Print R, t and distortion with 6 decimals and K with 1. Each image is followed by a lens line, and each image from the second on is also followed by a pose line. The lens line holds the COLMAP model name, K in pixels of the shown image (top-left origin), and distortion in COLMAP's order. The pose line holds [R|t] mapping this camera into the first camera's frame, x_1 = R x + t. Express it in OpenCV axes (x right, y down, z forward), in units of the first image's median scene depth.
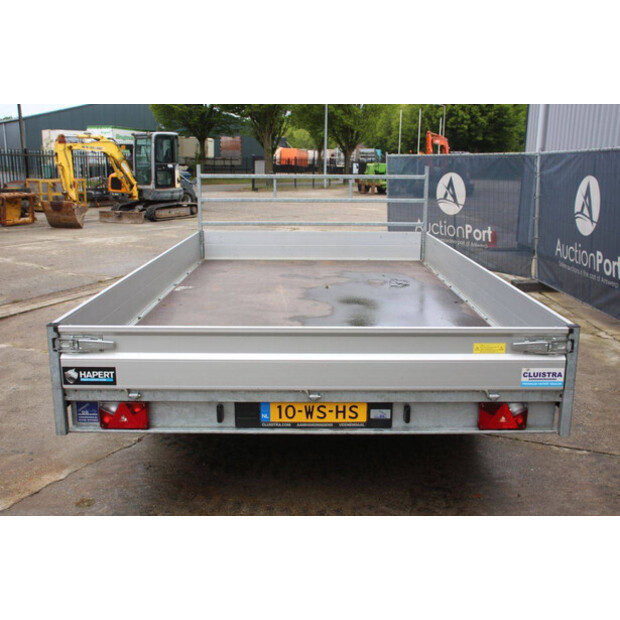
lens RADIAL K [[646.4, 0, 314.0], [0, 646.4, 307.6], [0, 0, 1]] dist [-0.041488, 0.000000]
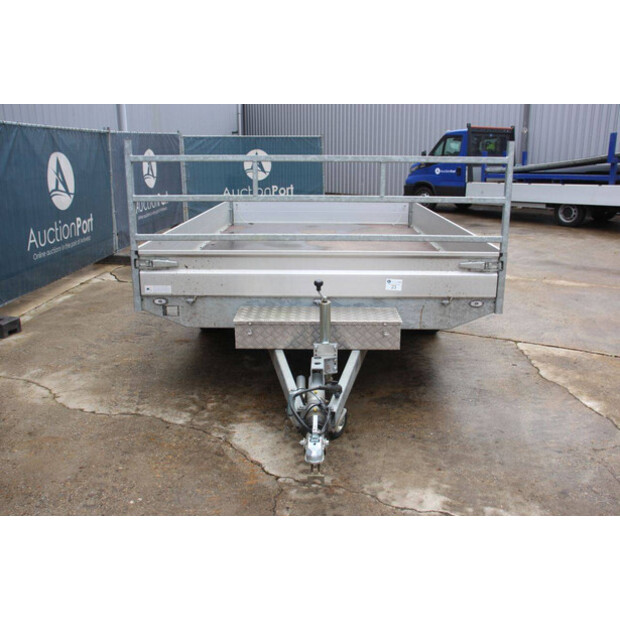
lens RADIAL K [[572.7, 0, 318.8], [0, 572.7, 316.9], [0, 0, 1]] dist [-0.082759, 0.000000]
pose [[-0.999839, -0.014163, 0.010980, -0.014716], [-0.007113, 0.875983, 0.482290, -0.448233], [-0.016449, 0.482134, -0.875943, 2.095869]]
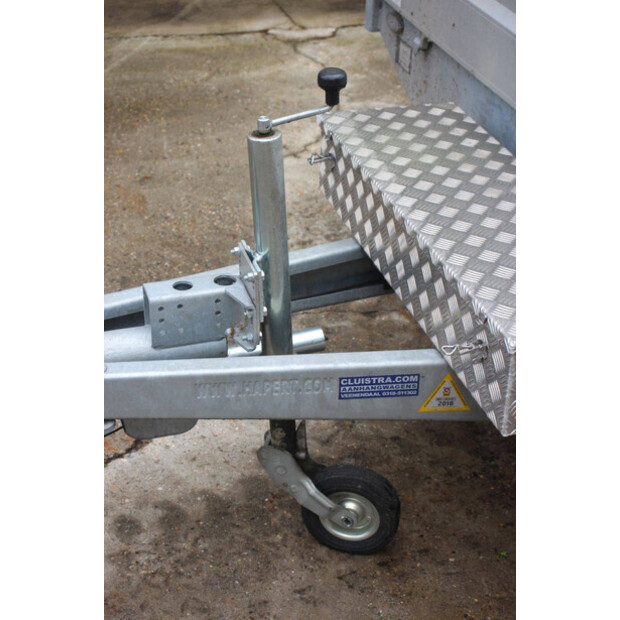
lens RADIAL K [[1216.1, 0, 309.3], [0, 1216.1, 312.5], [0, 0, 1]] dist [0.295895, 0.000000]
pose [[-0.293286, -0.492944, 0.819140, -0.398241], [0.171903, 0.815662, 0.552399, -0.342801], [-0.940443, 0.302824, -0.154484, 1.610424]]
